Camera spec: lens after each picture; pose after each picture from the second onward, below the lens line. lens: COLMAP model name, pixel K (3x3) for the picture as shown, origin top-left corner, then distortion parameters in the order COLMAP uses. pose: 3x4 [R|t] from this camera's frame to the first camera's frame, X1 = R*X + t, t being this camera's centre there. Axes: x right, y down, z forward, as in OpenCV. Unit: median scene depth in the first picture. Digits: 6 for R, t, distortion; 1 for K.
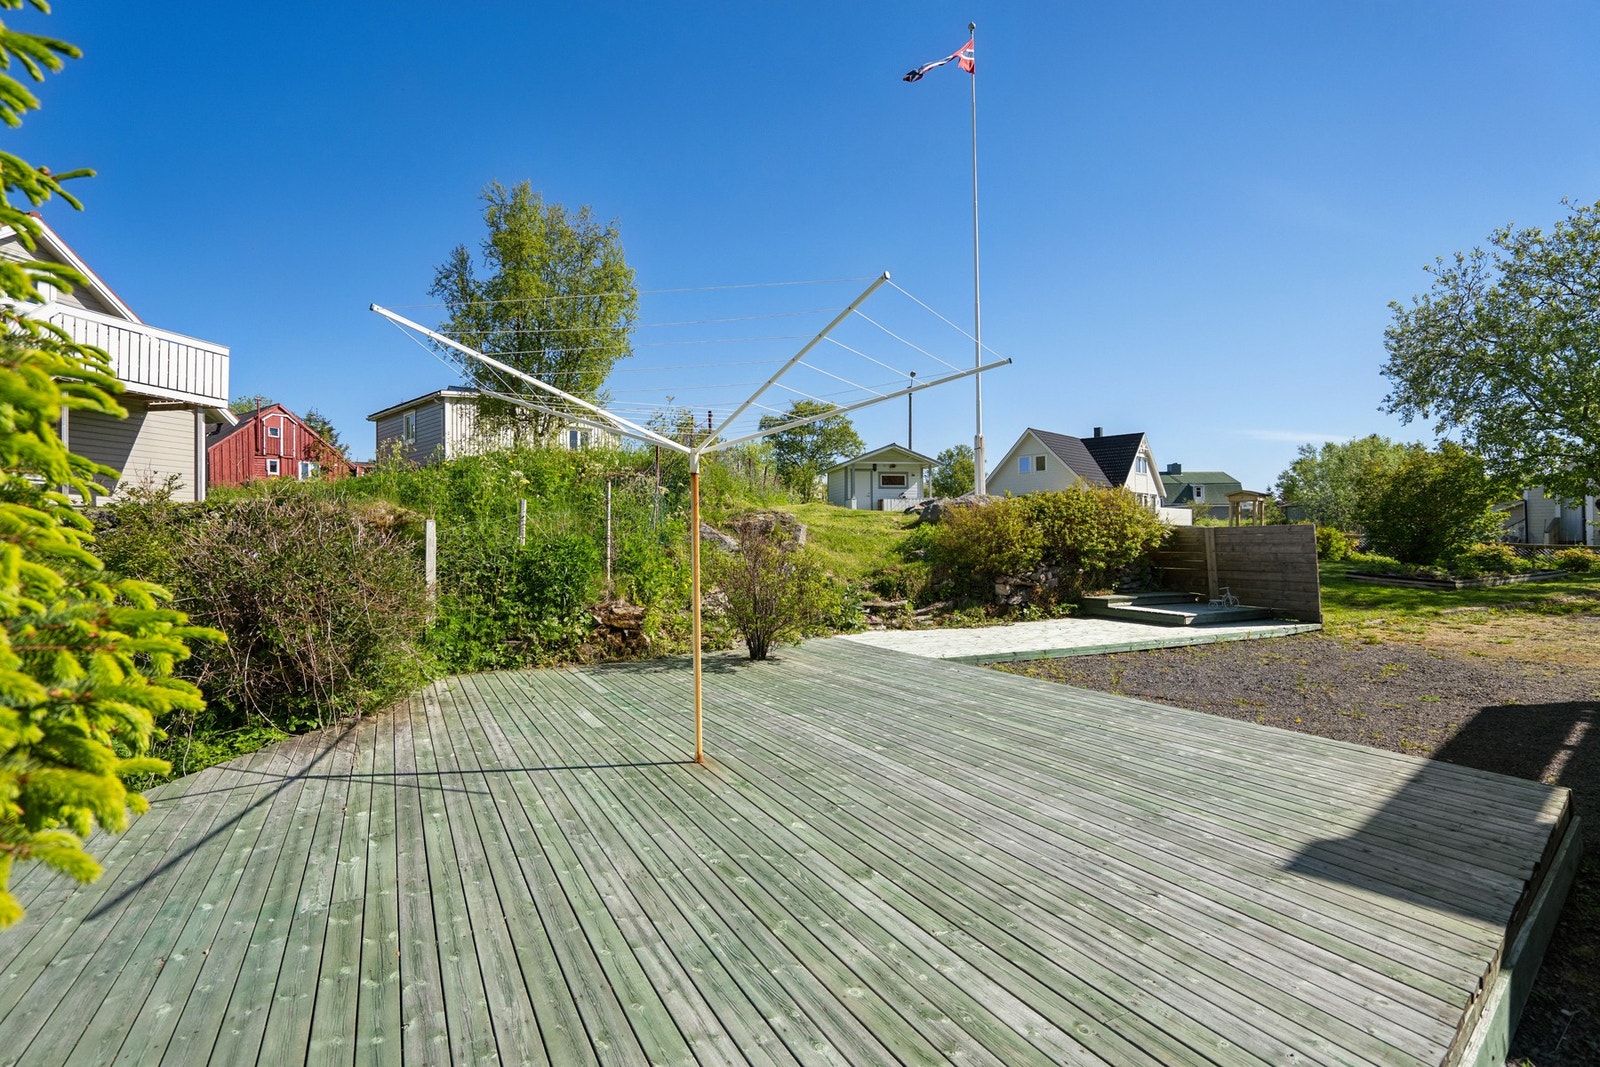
lens RADIAL K [[1113.2, 0, 807.1], [0, 1113.2, 537.2], [0, 0, 1]] dist [0.092811, -0.098340]
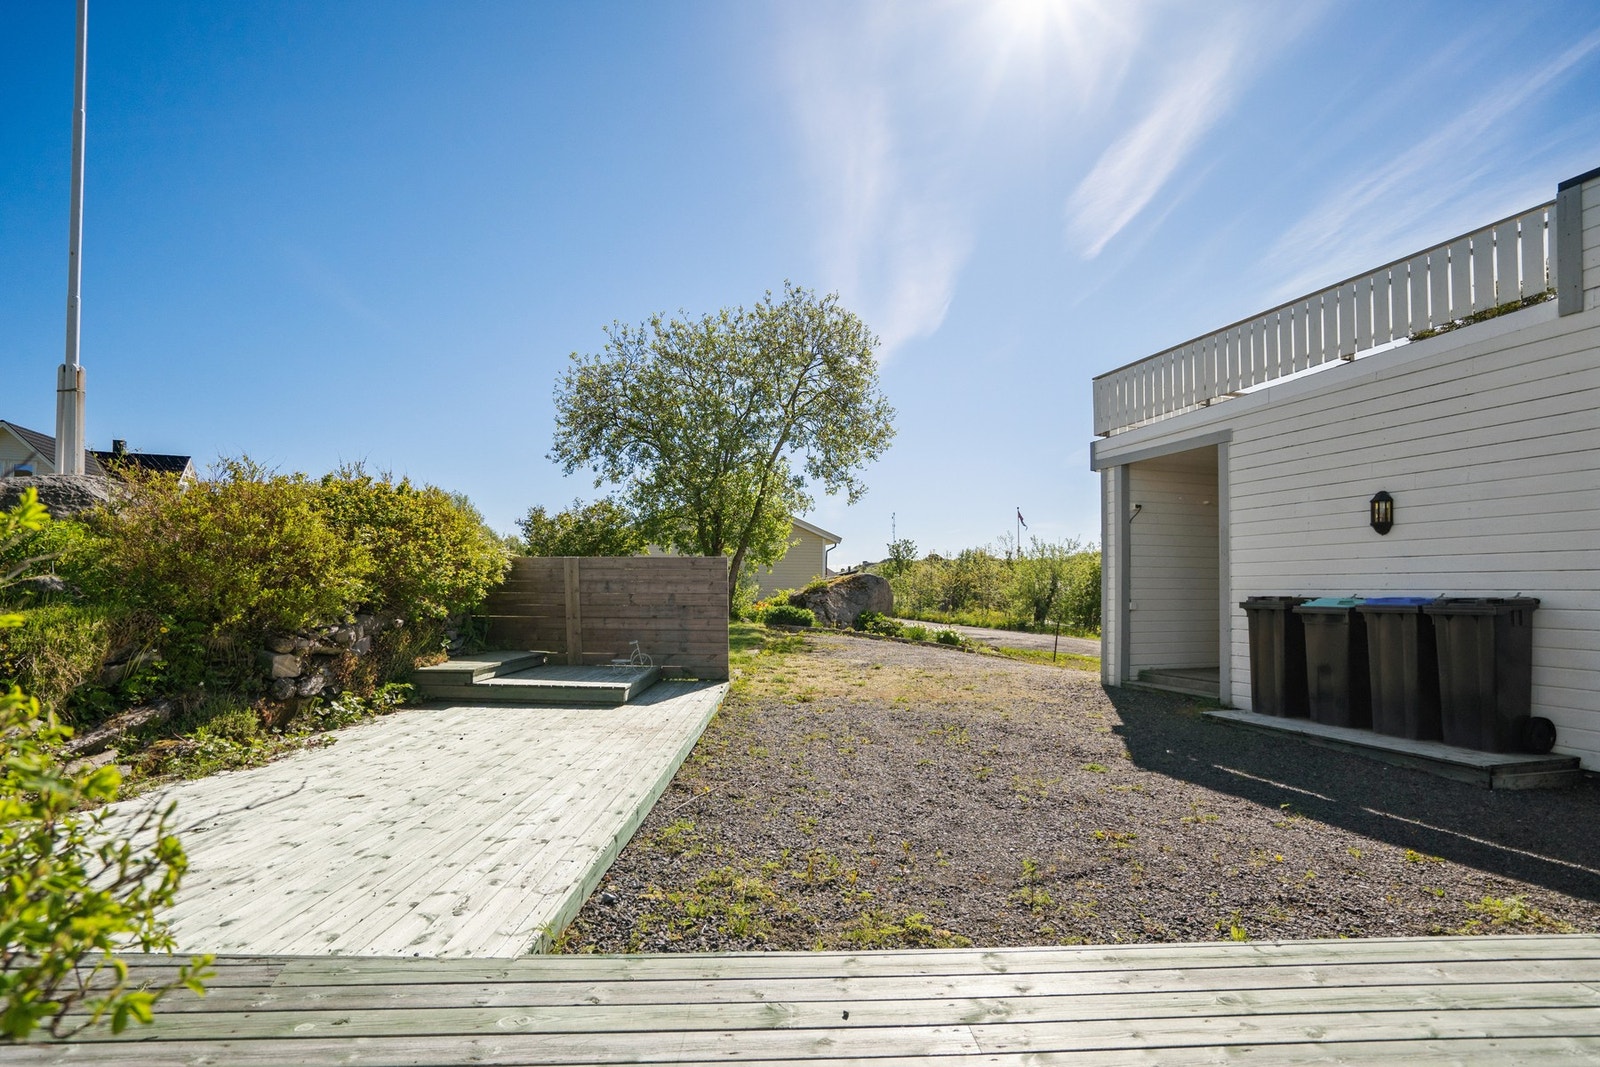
lens RADIAL K [[783.8, 0, 803.4], [0, 783.8, 586.1], [0, 0, 1]] dist [0.000730, 0.000169]
pose [[0.451322, 0.022272, 0.892083, -0.018751], [-0.010381, 0.999752, -0.019707, 0.017995], [-0.892301, -0.000367, 0.451441, 0.662734]]
